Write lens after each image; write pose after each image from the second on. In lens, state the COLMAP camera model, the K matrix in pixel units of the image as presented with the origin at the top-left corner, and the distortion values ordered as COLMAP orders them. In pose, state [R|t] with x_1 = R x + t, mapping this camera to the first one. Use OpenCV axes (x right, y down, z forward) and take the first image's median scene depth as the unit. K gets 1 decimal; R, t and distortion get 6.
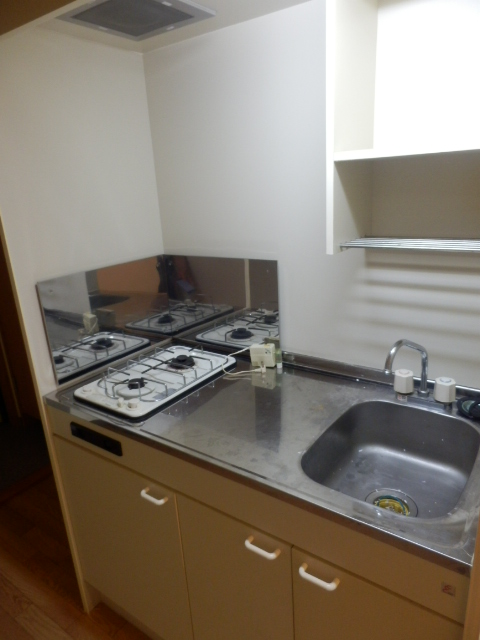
lens RADIAL K [[453.3, 0, 236.6], [0, 453.3, 322.7], [0, 0, 1]] dist [0.007134, 0.009287]
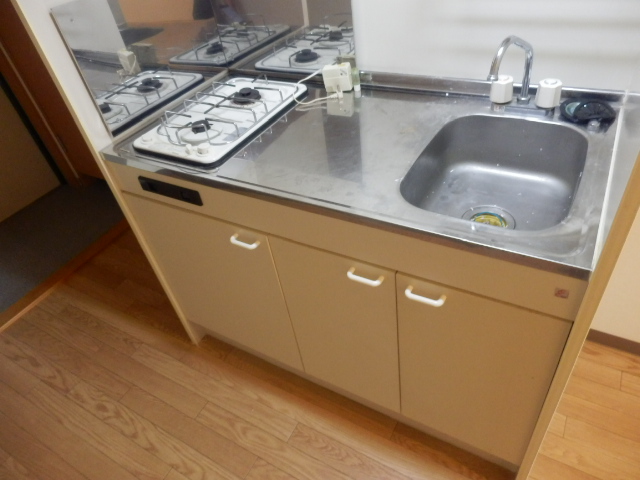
lens RADIAL K [[453.3, 0, 317.1], [0, 453.3, 233.9], [0, 0, 1]] dist [0.007134, 0.009287]
pose [[0.992626, -0.117890, 0.028195, -0.048046], [0.098778, 0.921523, 0.375549, 0.018806], [-0.070256, -0.369995, 0.926373, 0.089417]]
